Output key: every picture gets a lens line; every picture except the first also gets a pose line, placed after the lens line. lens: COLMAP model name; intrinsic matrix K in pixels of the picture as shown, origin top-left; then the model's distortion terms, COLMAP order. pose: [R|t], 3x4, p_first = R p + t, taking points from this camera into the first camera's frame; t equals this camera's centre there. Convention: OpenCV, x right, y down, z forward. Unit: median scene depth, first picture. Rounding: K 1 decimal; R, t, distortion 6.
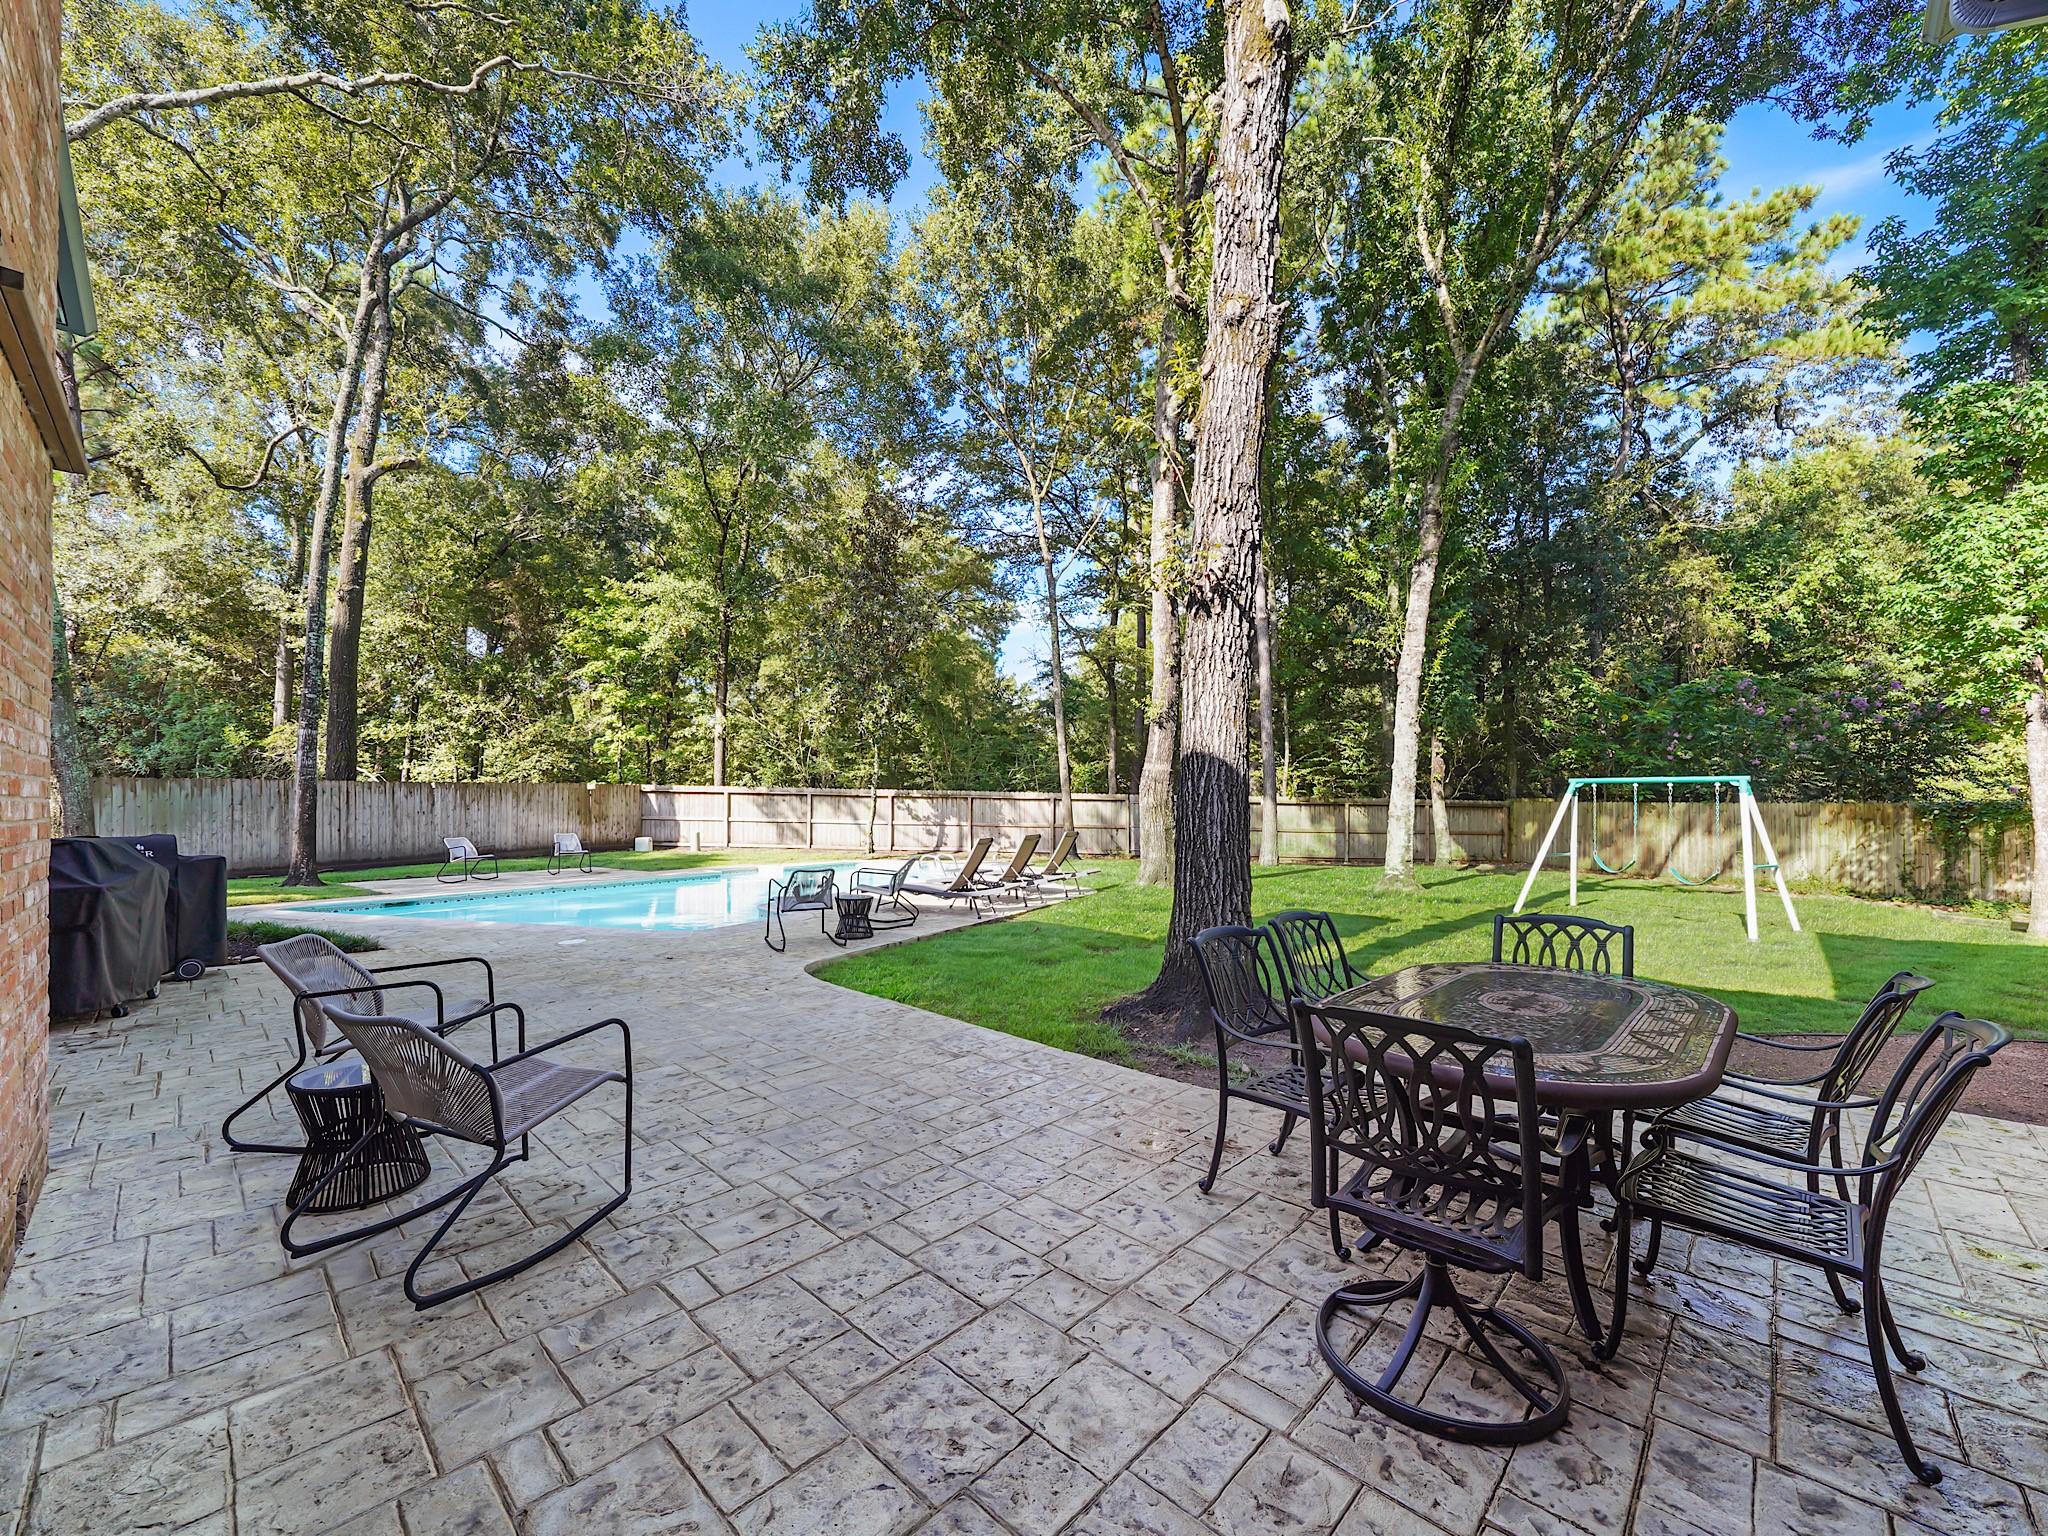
lens RADIAL K [[792.9, 0, 1027.4], [0, 792.9, 802.2], [0, 0, 1]] dist [-0.001429, -0.001079]
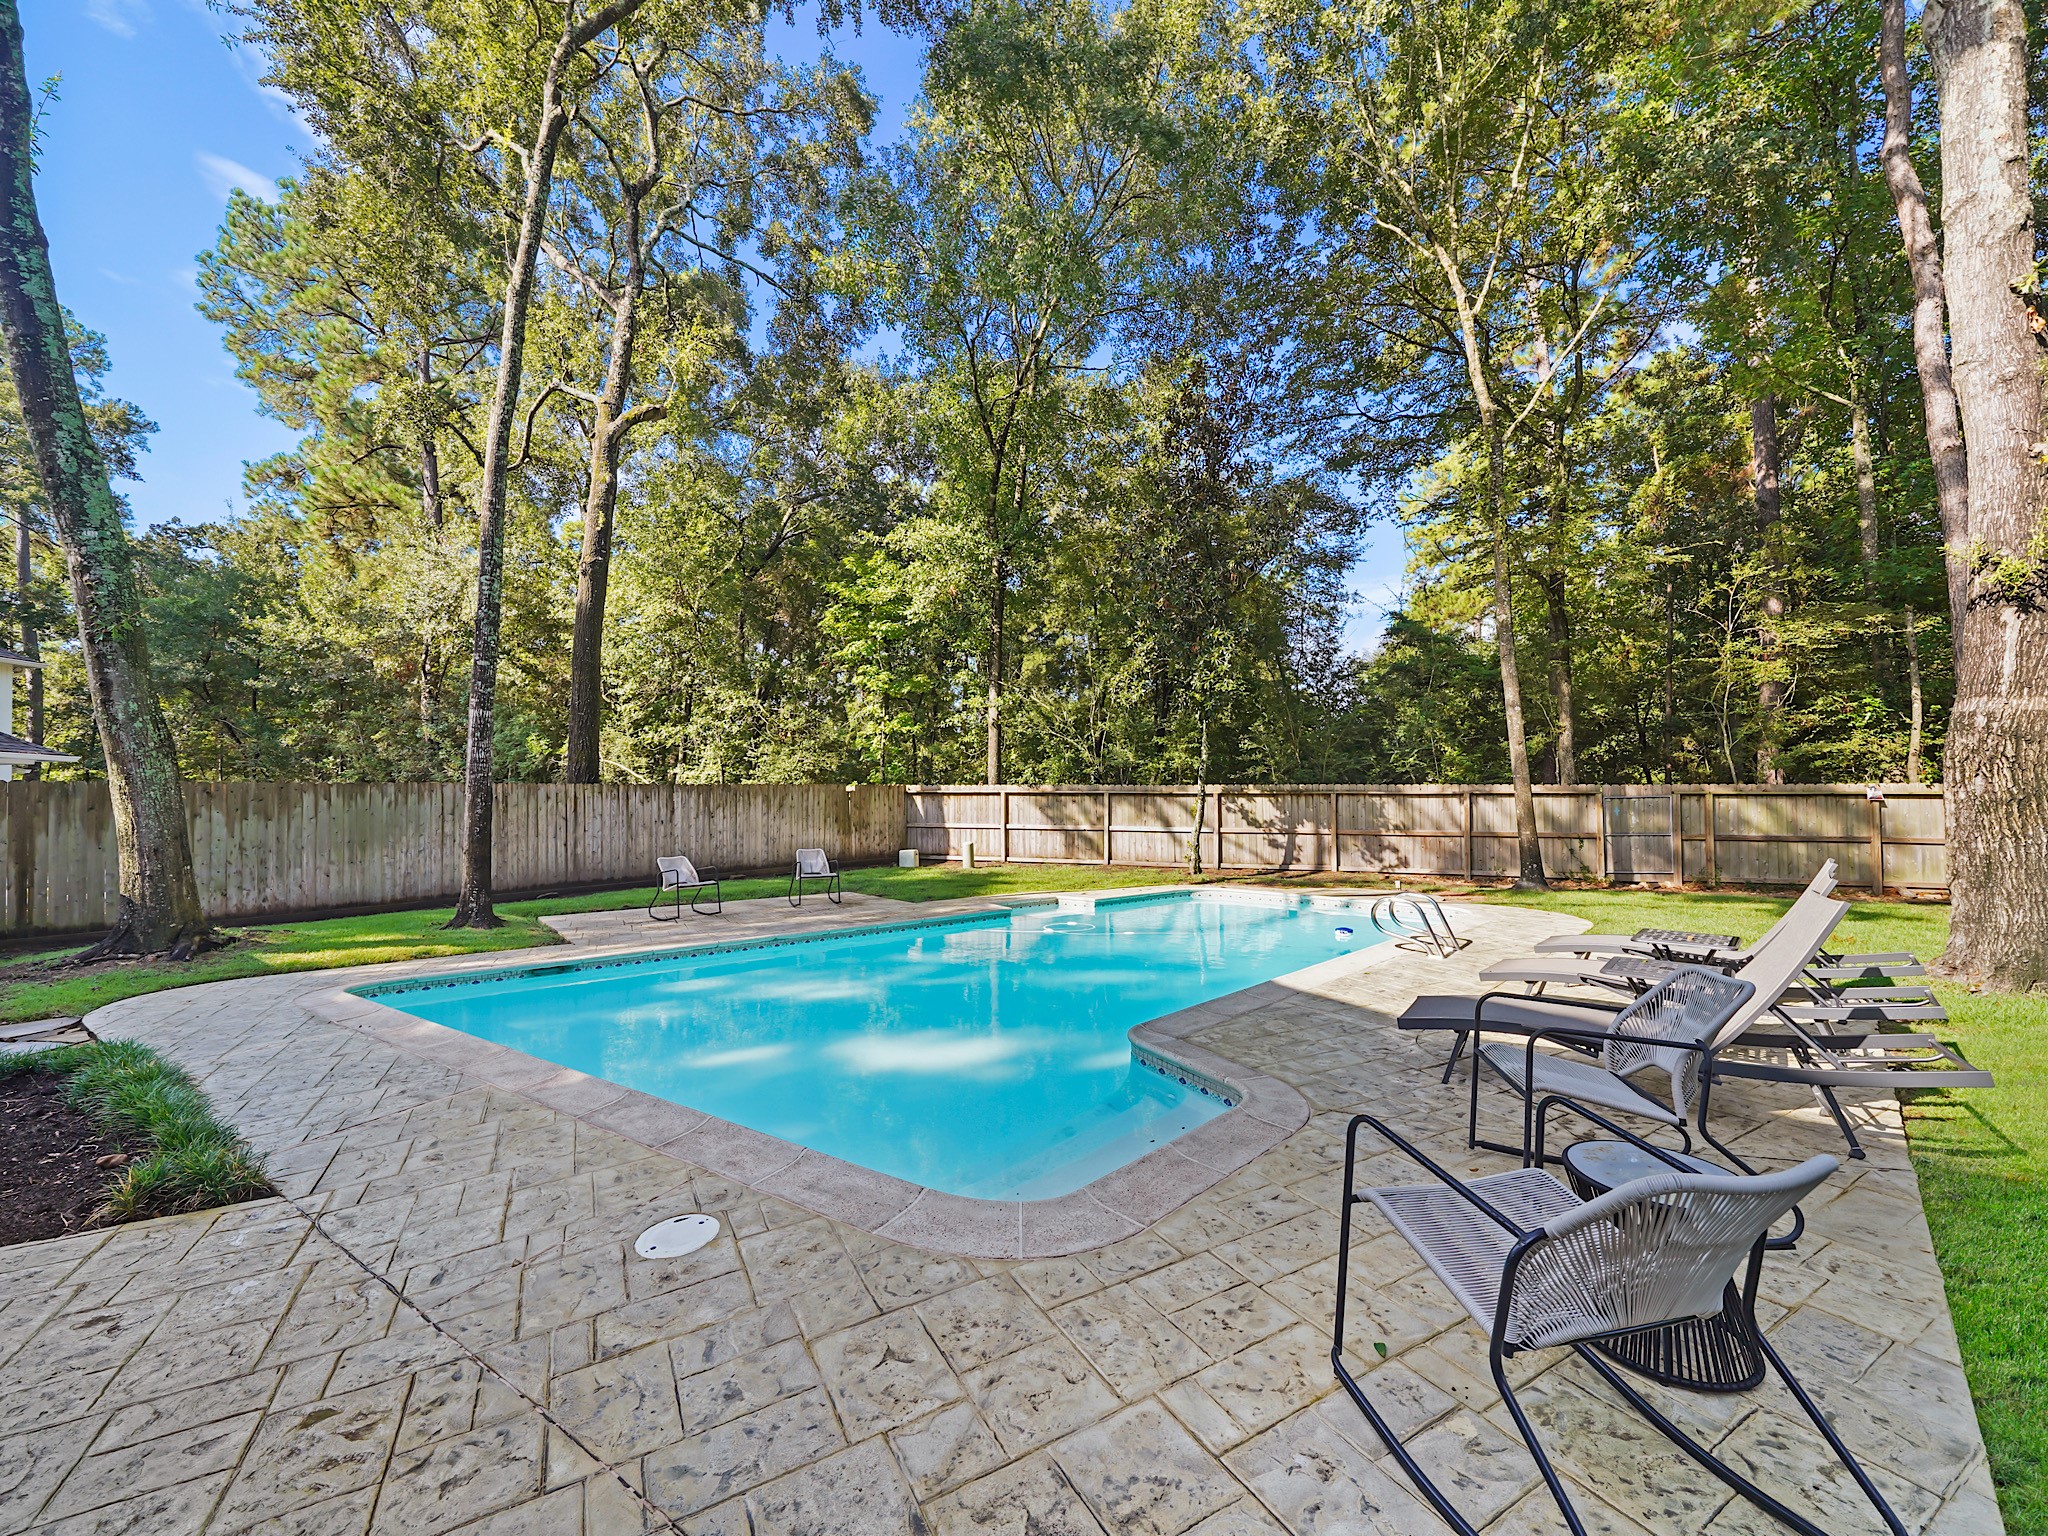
lens RADIAL K [[792.9, 0, 1026.6], [0, 792.9, 785.7], [0, 0, 1]] dist [-0.001429, -0.001079]
pose [[0.952422, -0.020070, -0.304121, -0.116954], [0.013037, 0.999599, -0.025138, 0.001232], [0.304504, 0.019977, 0.952302, 0.253550]]
